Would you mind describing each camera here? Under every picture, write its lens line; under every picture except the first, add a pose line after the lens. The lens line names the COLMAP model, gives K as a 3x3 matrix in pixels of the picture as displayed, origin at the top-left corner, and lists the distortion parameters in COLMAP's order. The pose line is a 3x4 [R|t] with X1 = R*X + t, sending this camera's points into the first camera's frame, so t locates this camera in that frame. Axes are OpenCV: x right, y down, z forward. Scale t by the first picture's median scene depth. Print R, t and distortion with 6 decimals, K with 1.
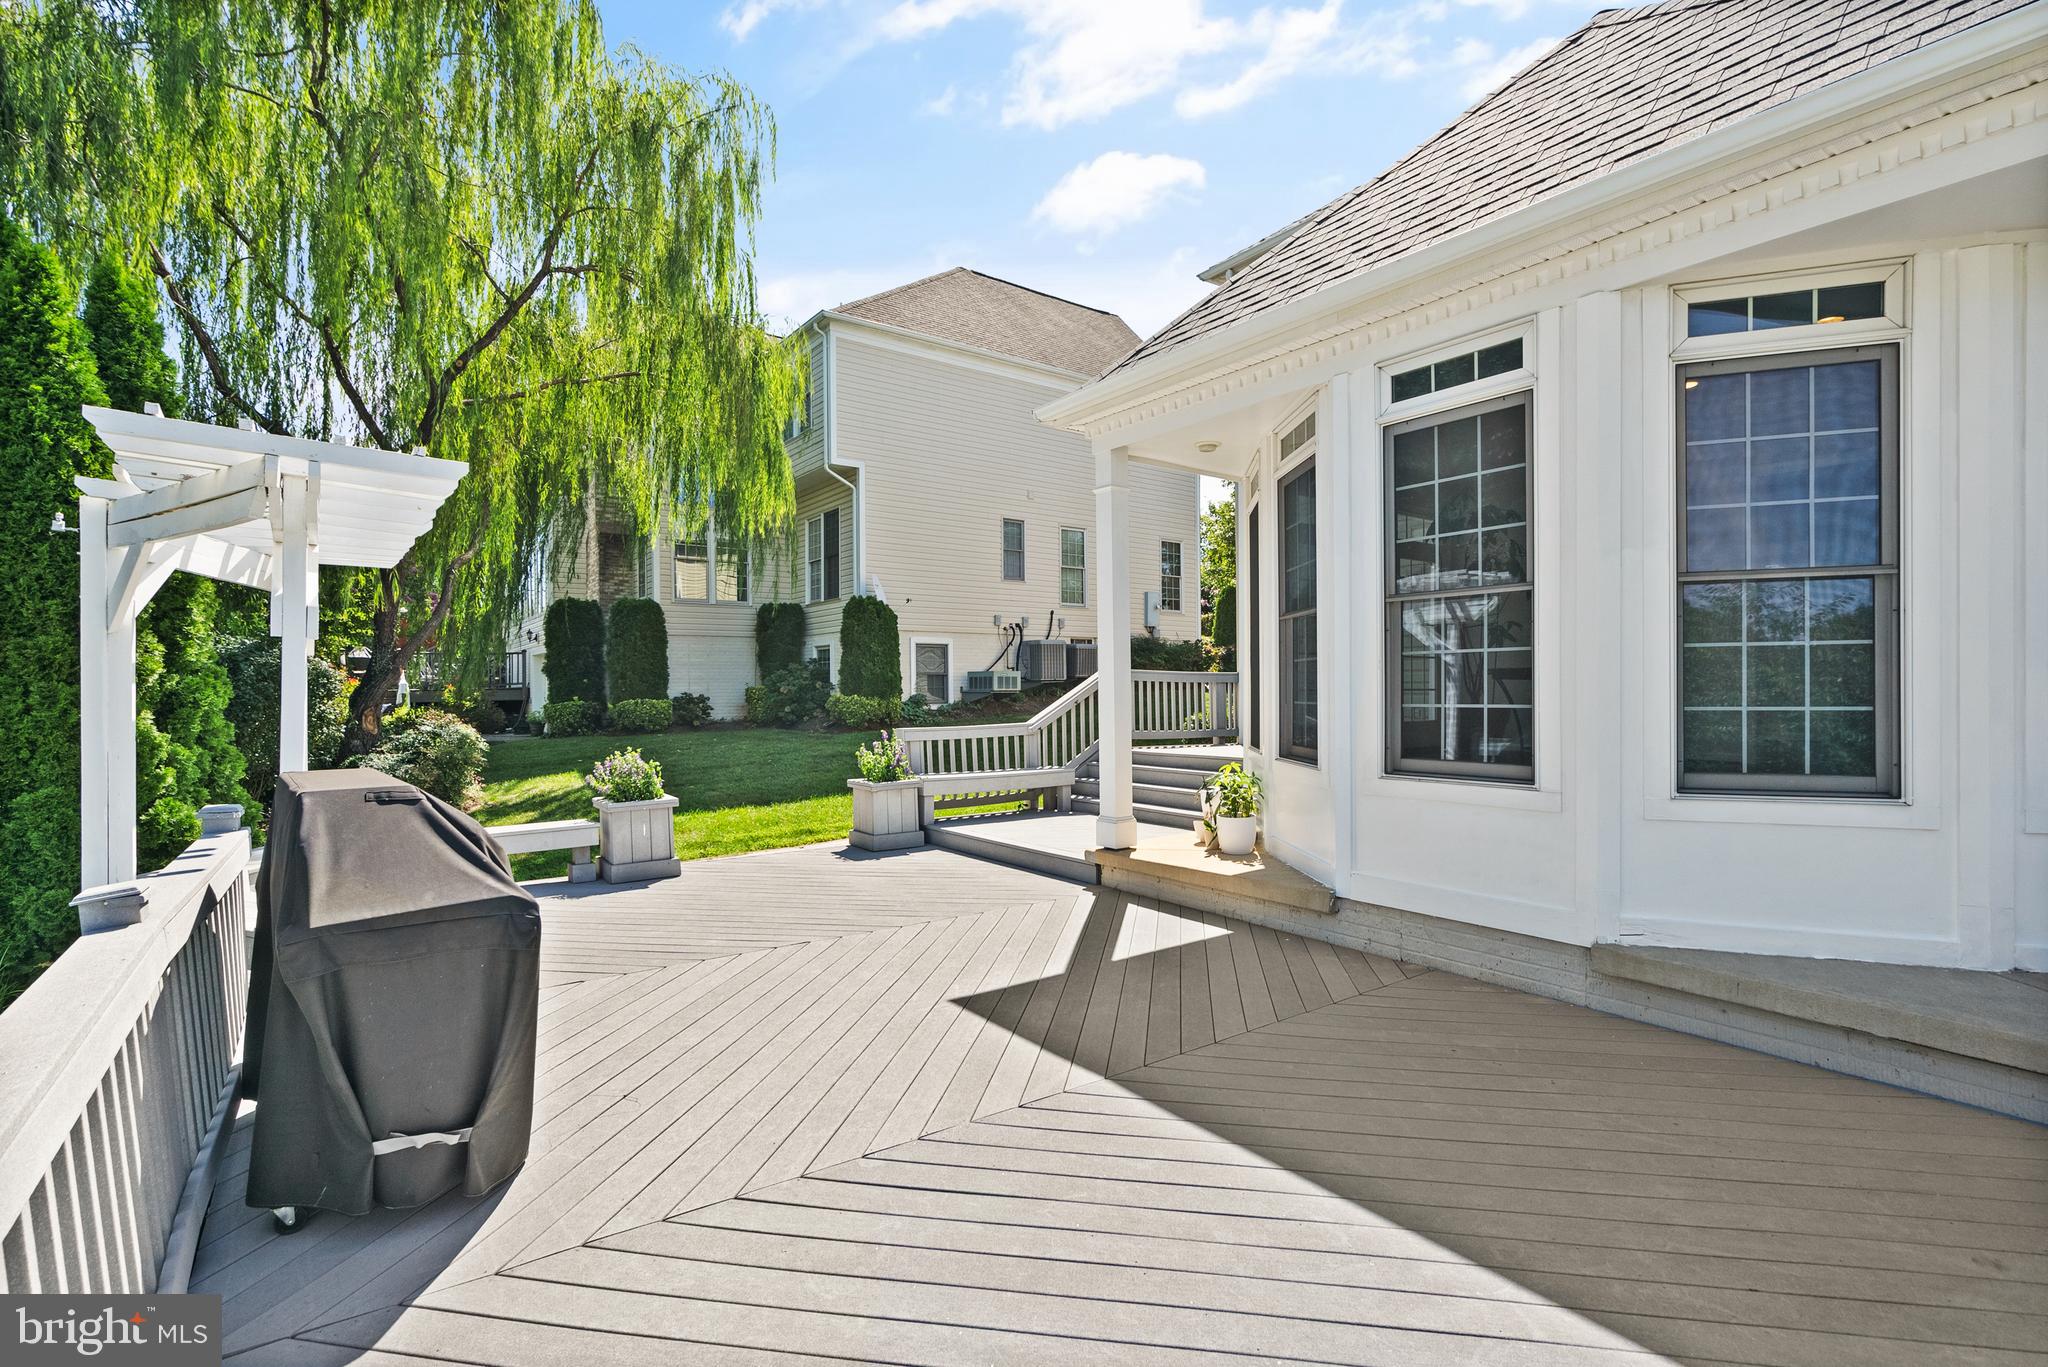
lens RADIAL K [[938.4, 0, 1024.0], [0, 938.4, 683.5], [0, 0, 1]] dist [-0.000997, 0.000319]
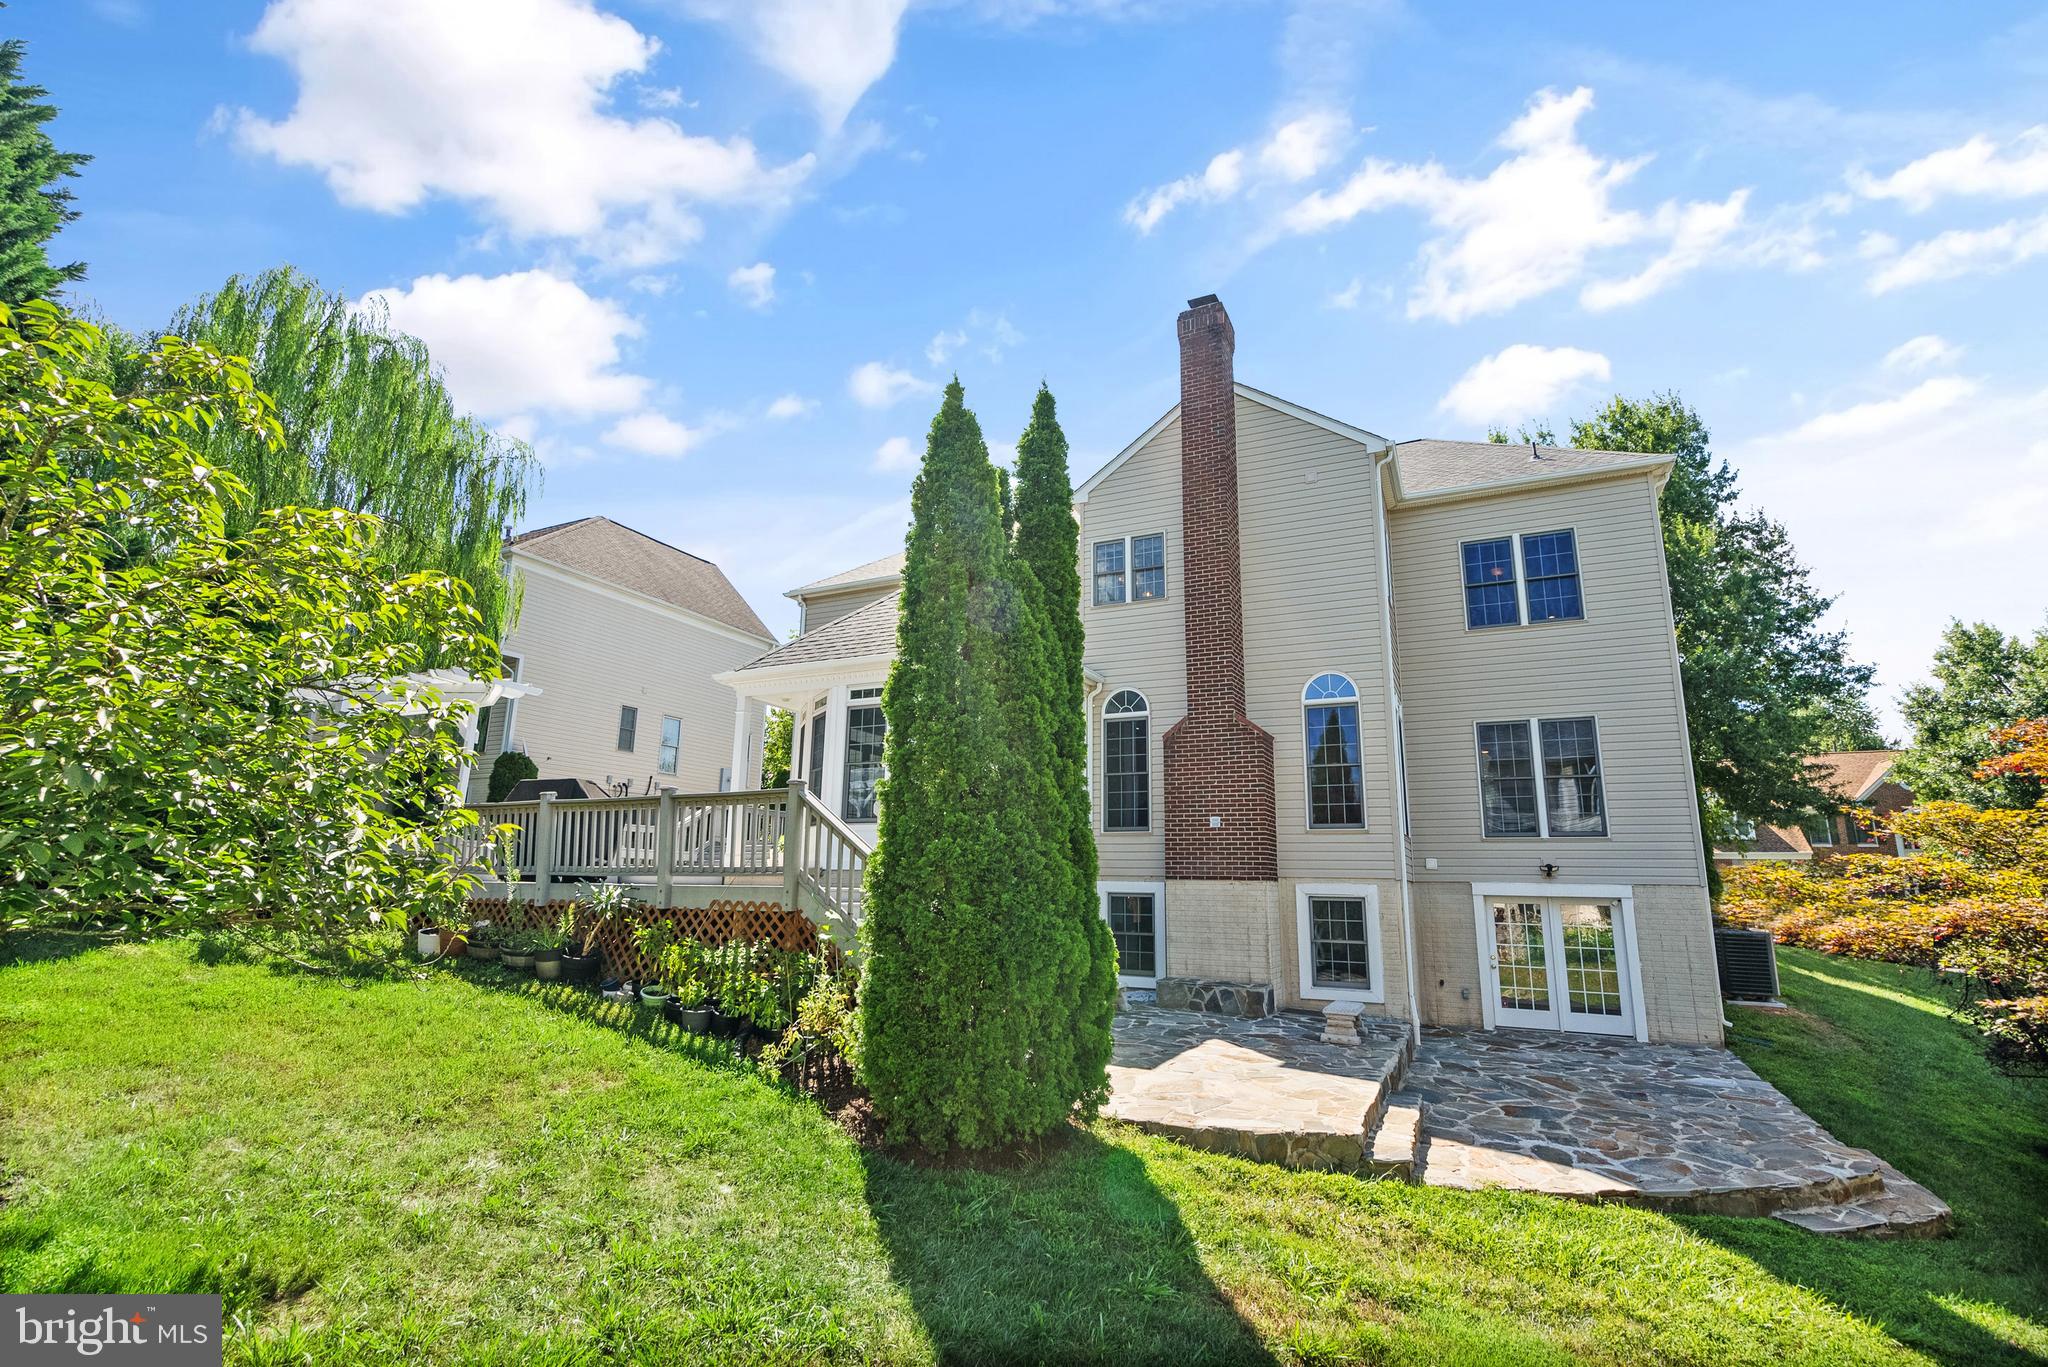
lens RADIAL K [[938.4, 0, 1024.0], [0, 938.4, 683.5], [0, 0, 1]] dist [-0.000997, 0.000319]
pose [[0.888321, 0.119444, 0.443418, -0.193224], [-0.025151, 0.976787, -0.212732, 0.118557], [-0.458534, 0.177821, 0.870704, -0.801237]]
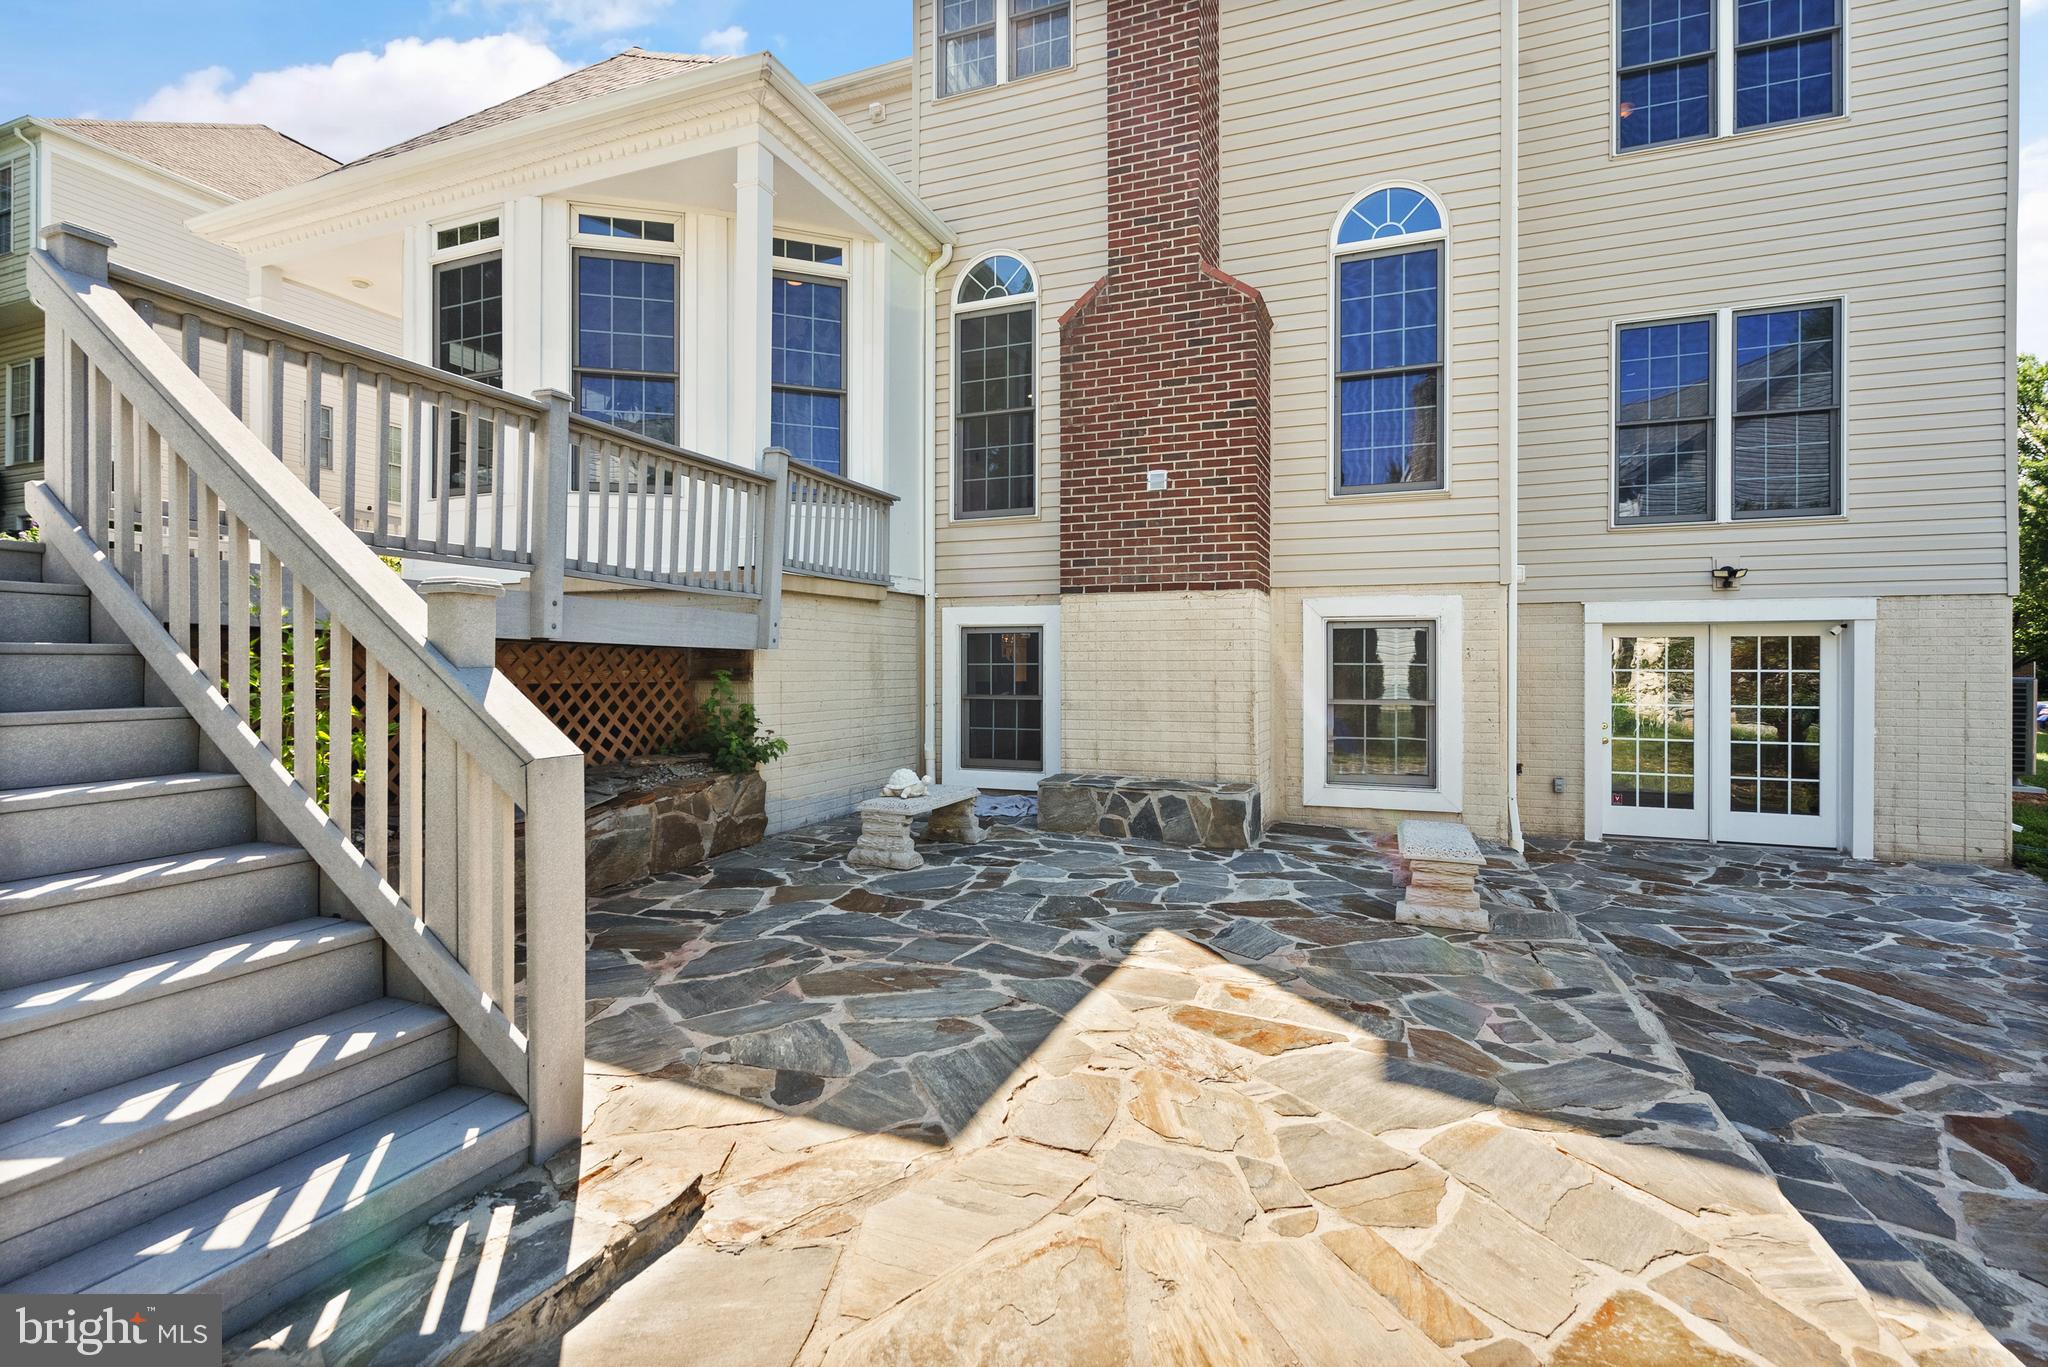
lens RADIAL K [[934.2, 0, 1031.2], [0, 934.2, 668.3], [0, 0, 1]] dist [-0.001016, -0.000061]
pose [[0.846153, 0.009658, 0.532853, 0.171411], [-0.009959, 0.999948, -0.002311, 0.153891], [-0.532847, -0.003351, 0.846205, -0.325551]]
